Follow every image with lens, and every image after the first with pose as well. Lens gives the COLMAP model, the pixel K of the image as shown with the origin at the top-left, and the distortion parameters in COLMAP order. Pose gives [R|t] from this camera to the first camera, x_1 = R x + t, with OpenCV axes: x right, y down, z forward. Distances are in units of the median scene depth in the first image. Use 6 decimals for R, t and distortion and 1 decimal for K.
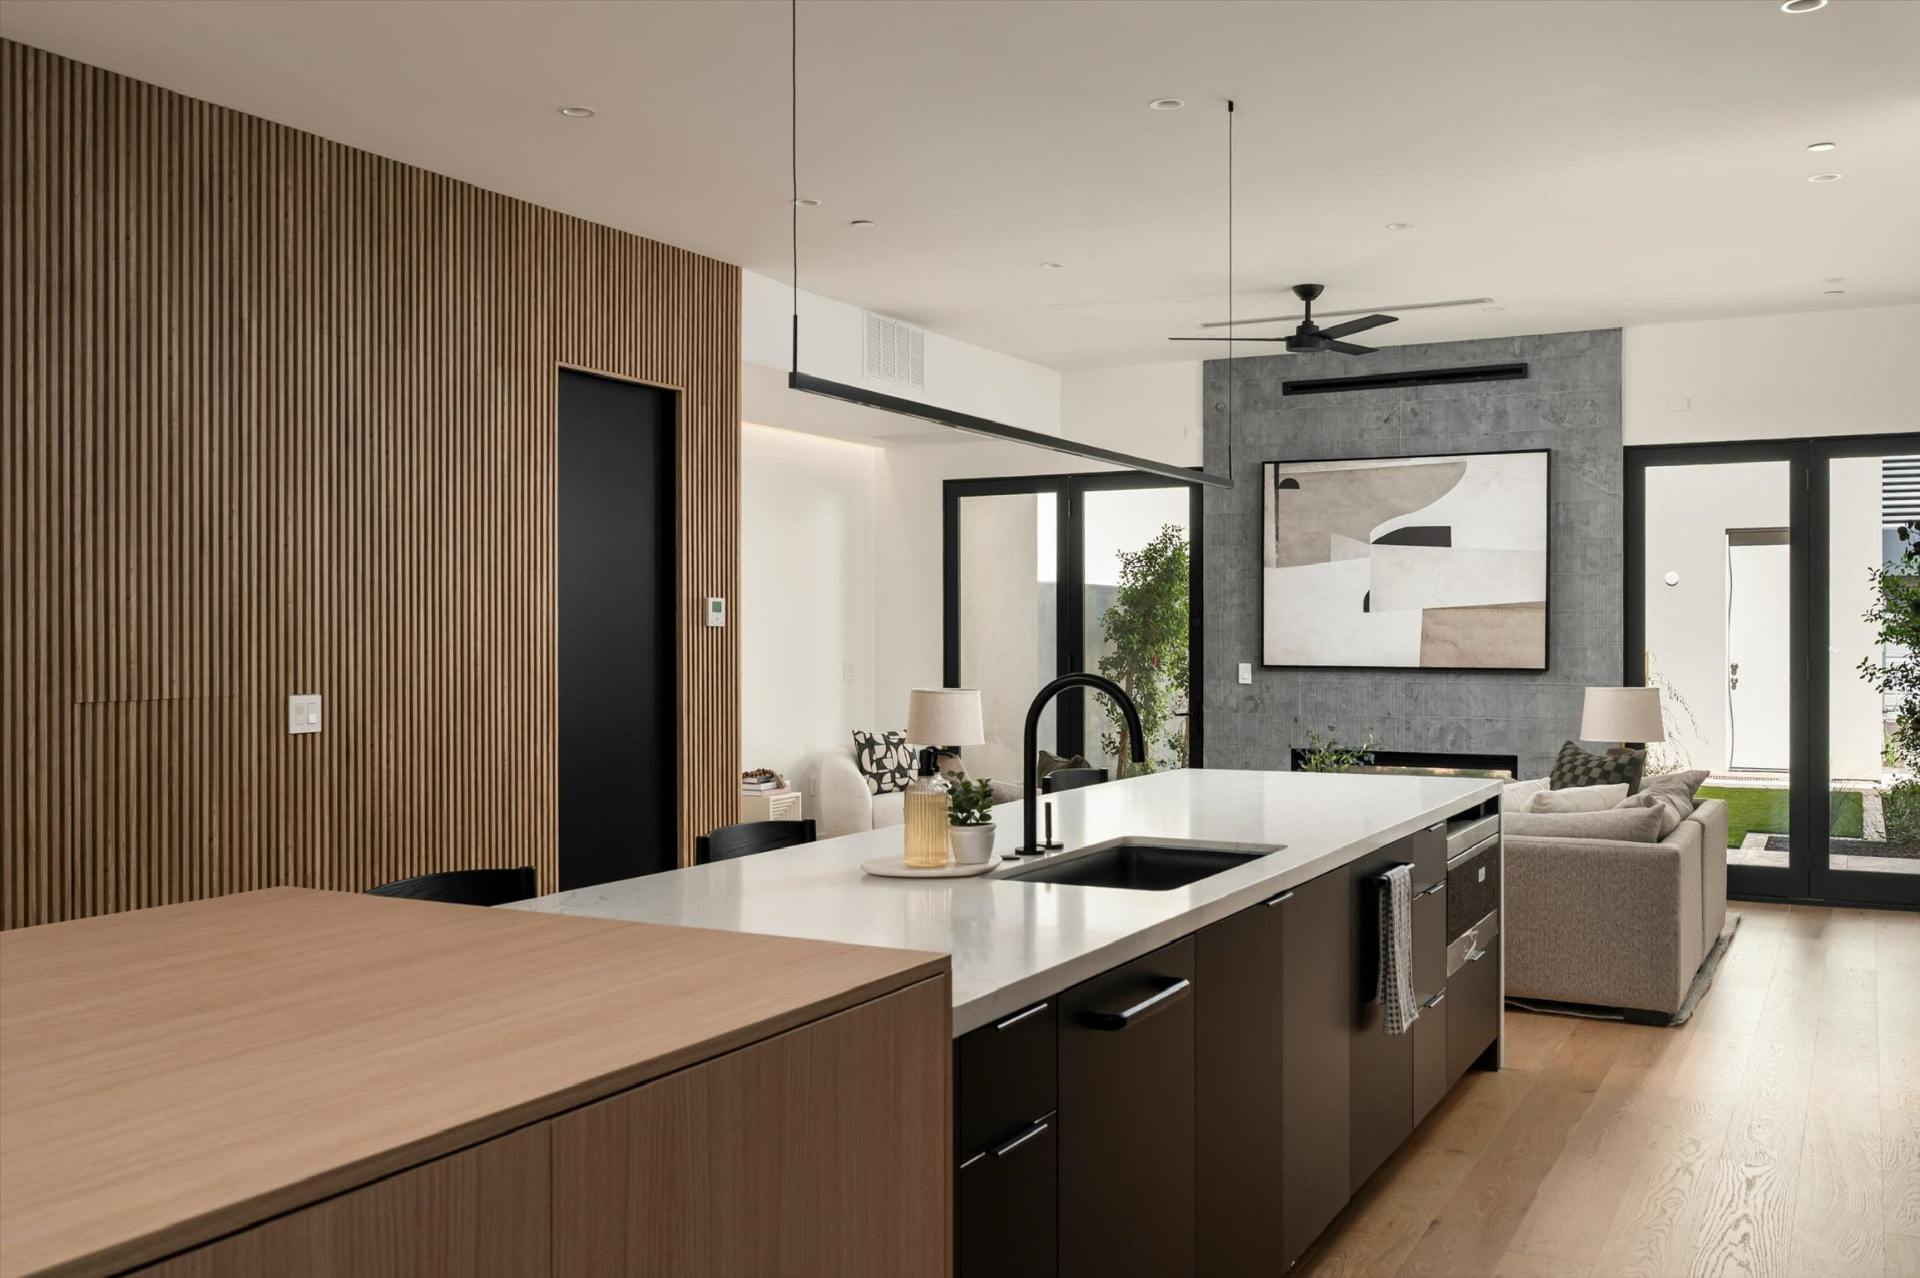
lens RADIAL K [[1698.5, 0, 959.8], [0, 1698.5, 638.1], [0, 0, 1]] dist [-0.005168, 0.007349]
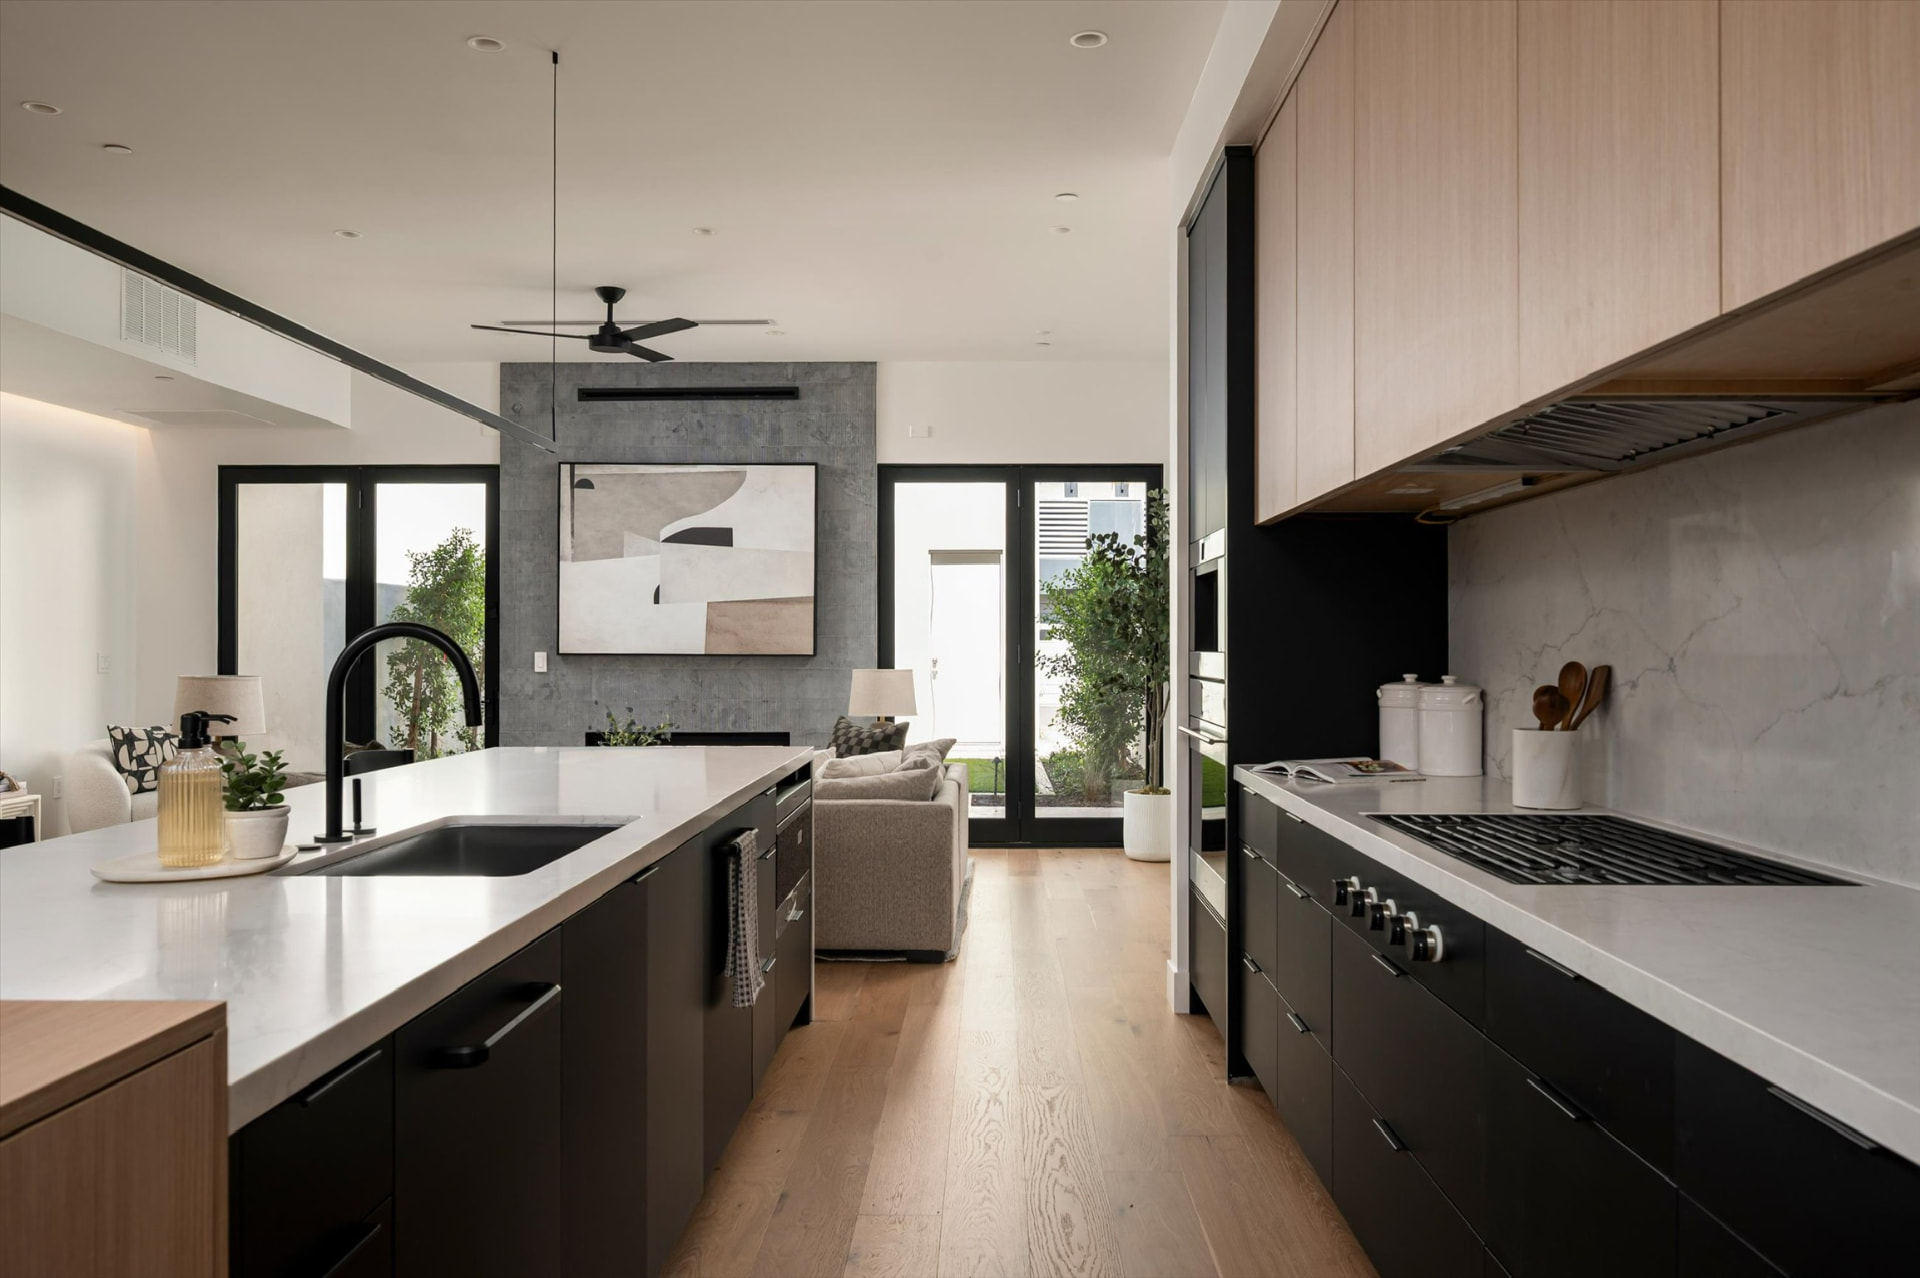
lens RADIAL K [[1439.8, 0, 969.3], [0, 1439.8, 635.2], [0, 0, 1]] dist [-0.001351, 0.007899]
pose [[0.891119, 0.003844, 0.453752, -0.000586], [-0.000045, 0.999965, -0.008382, 0.012782], [-0.453769, 0.007448, 0.891088, 0.092563]]
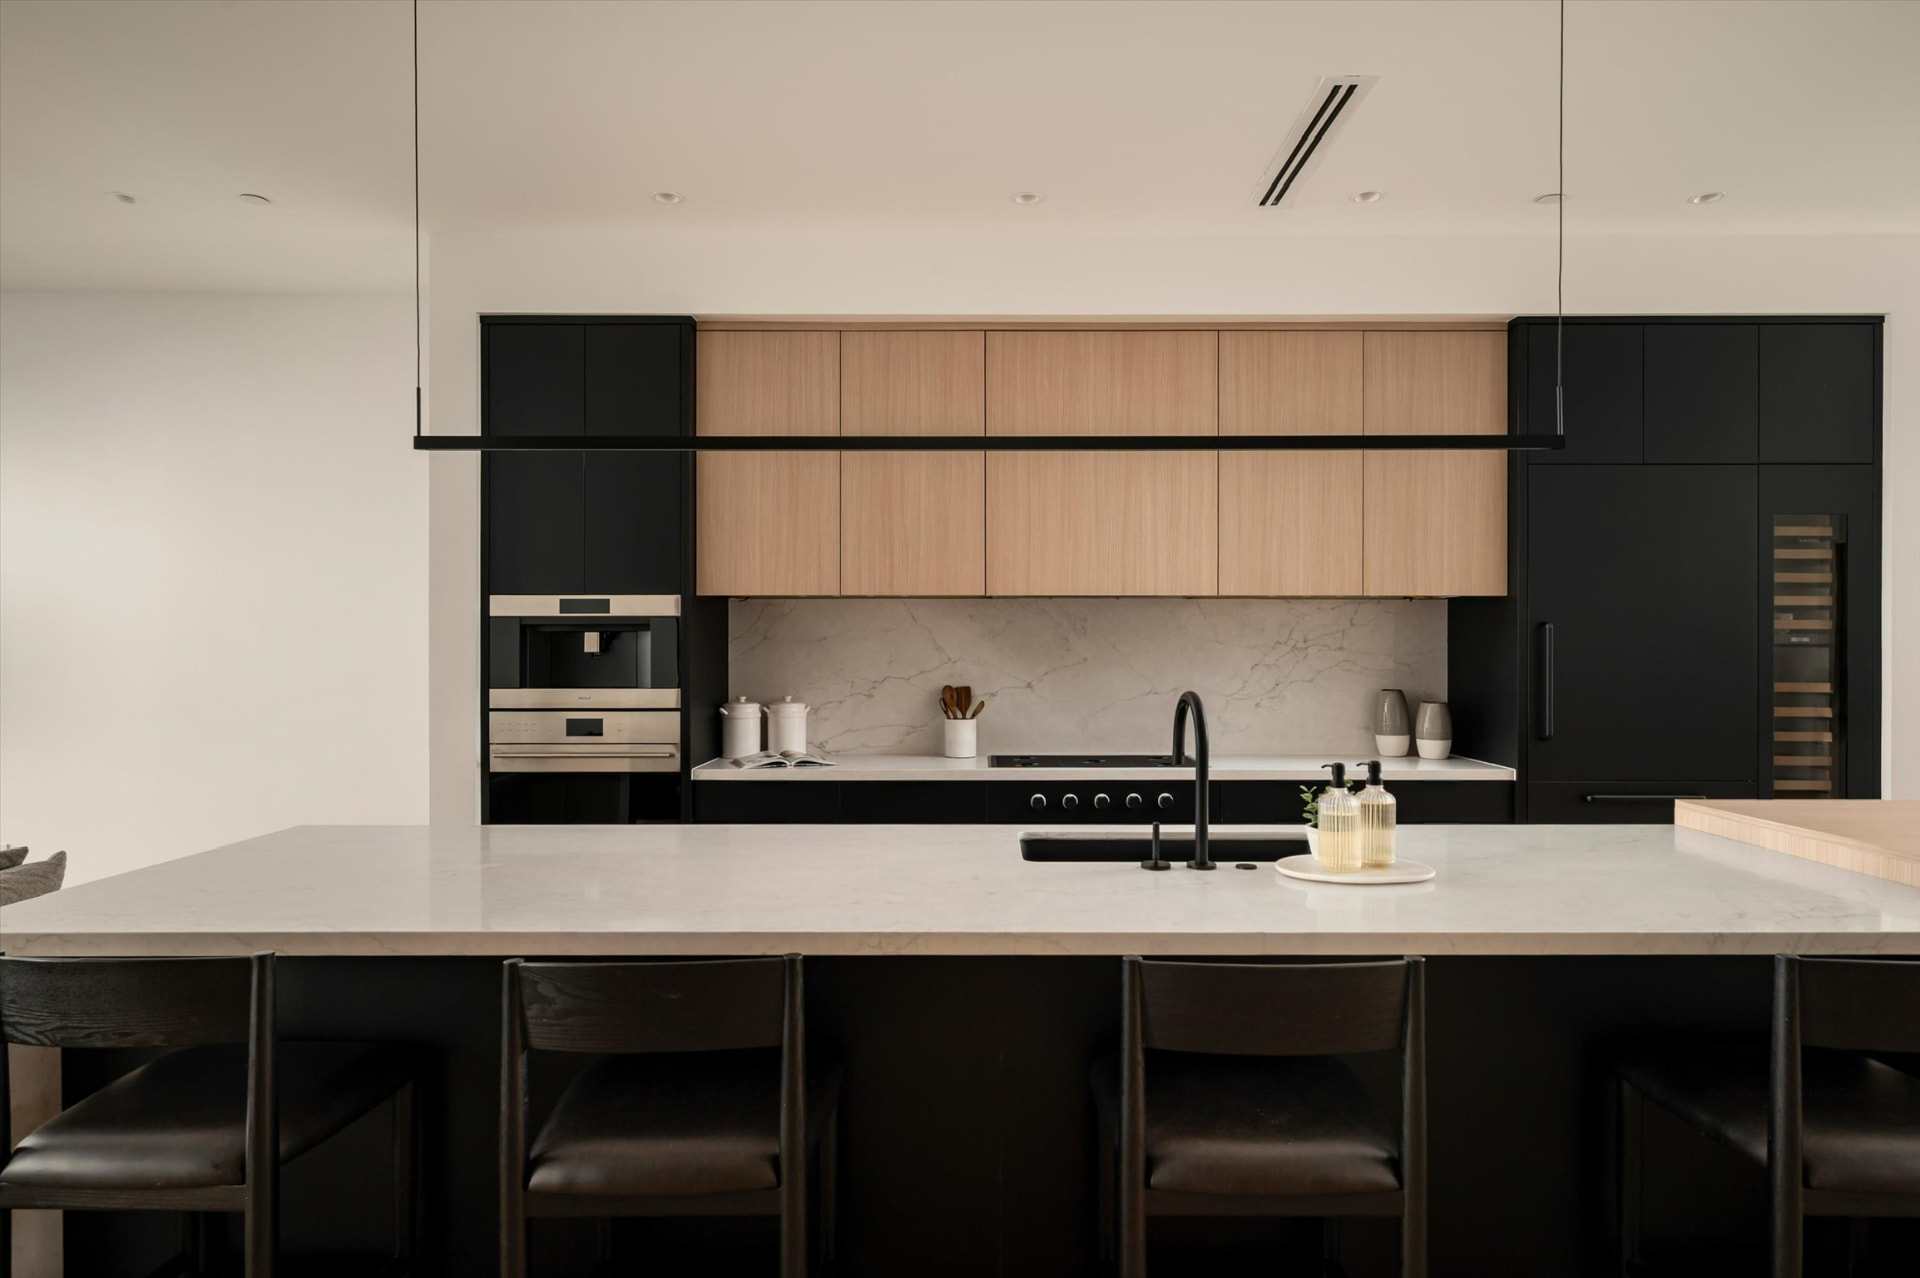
lens RADIAL K [[1100.4, 0, 962.5], [0, 1100.4, 647.2], [0, 0, 1]] dist [-0.006699, -0.000147]
pose [[-0.474465, 0.012723, 0.880182, -0.195280], [0.006909, 0.999919, -0.010729, 0.002916], [-0.880247, 0.000990, -0.474514, 0.579097]]
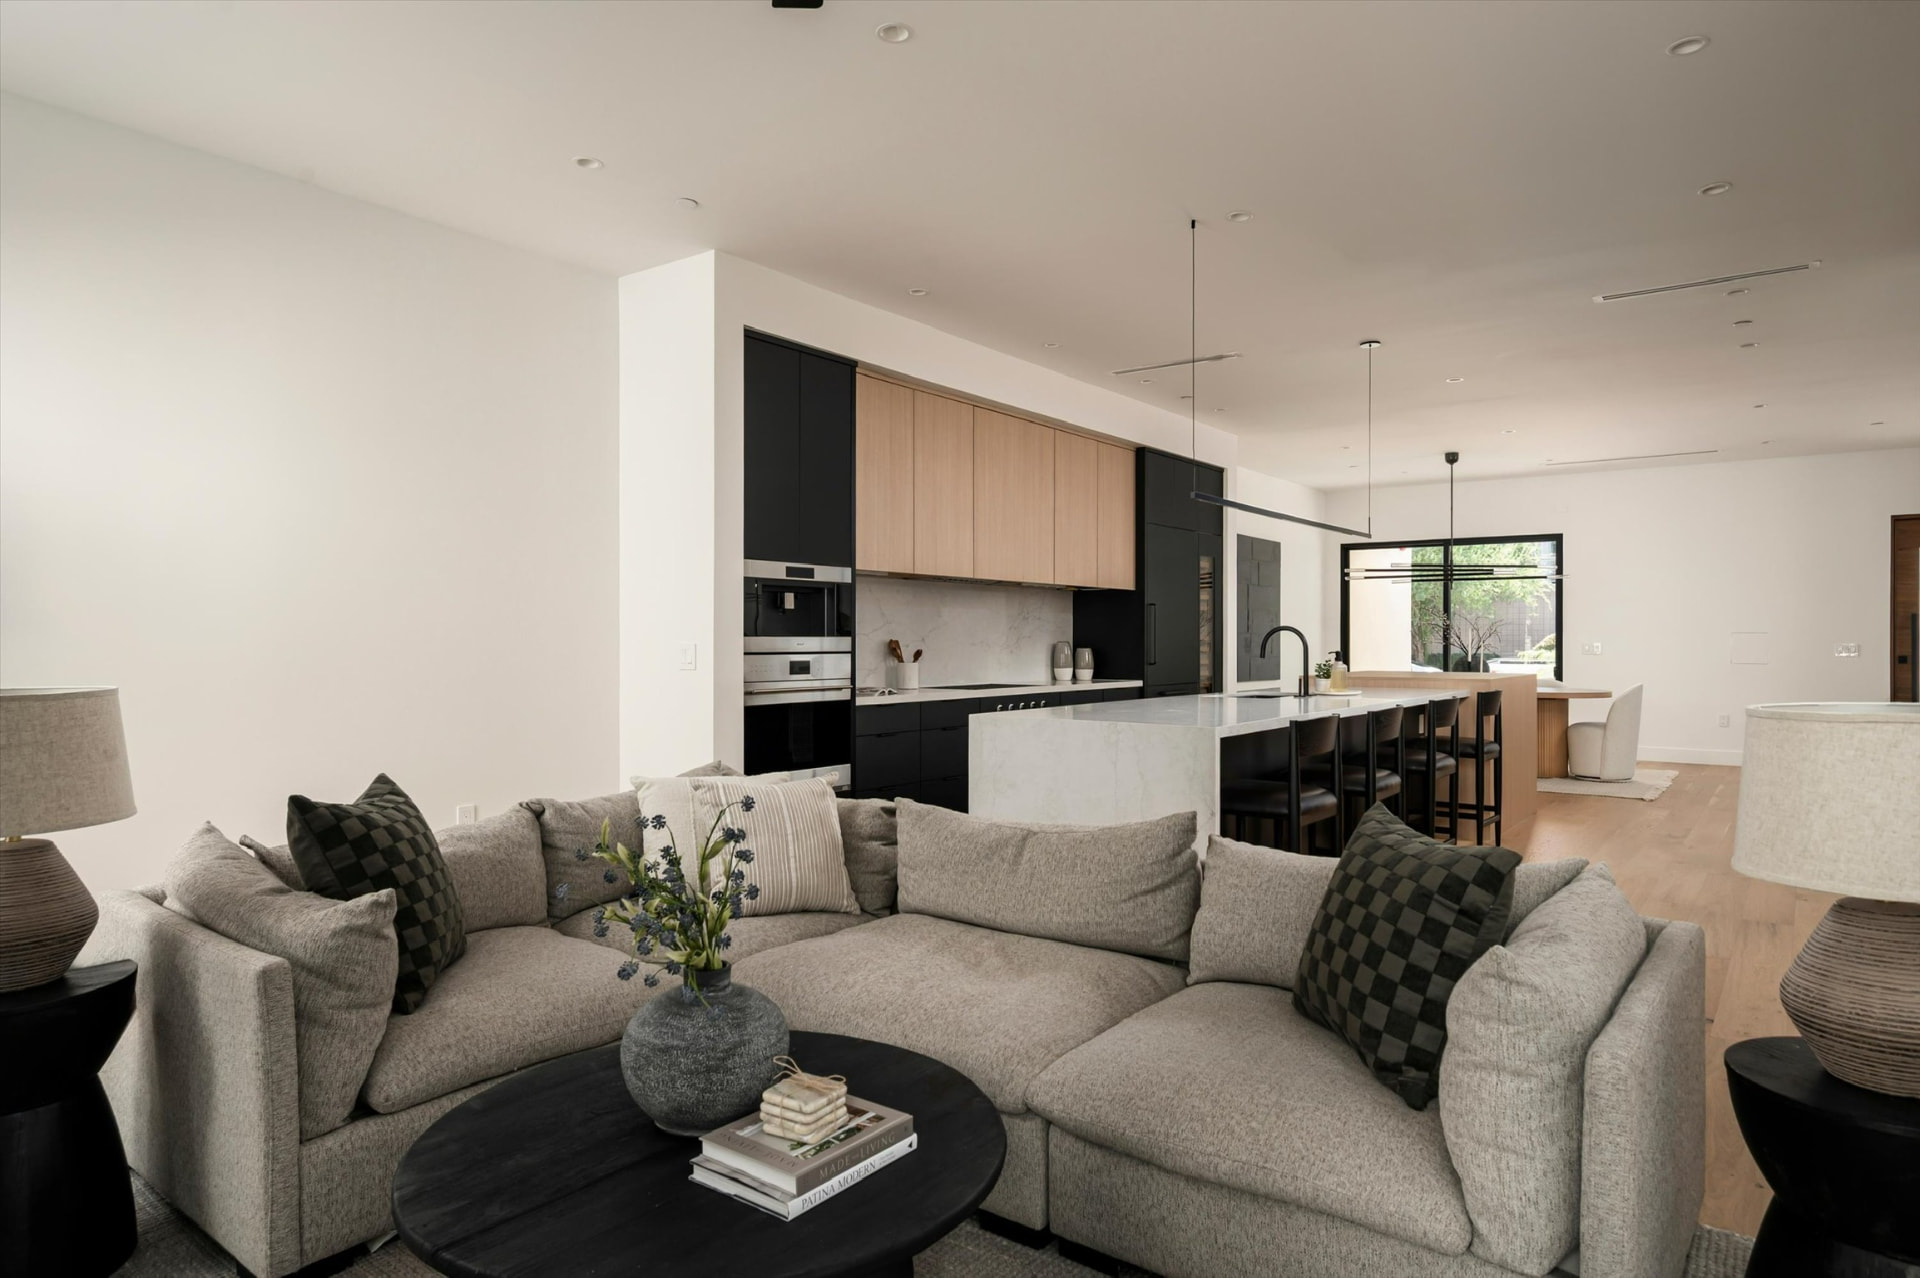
lens RADIAL K [[1100.4, 0, 958.8], [0, 1100.4, 647.4], [0, 0, 1]] dist [-0.006699, -0.000147]
pose [[-0.984972, 0.003223, 0.172681, 0.107868], [0.004749, 0.999953, 0.008423, 0.015490], [-0.172646, 0.009116, -0.984942, 1.076170]]
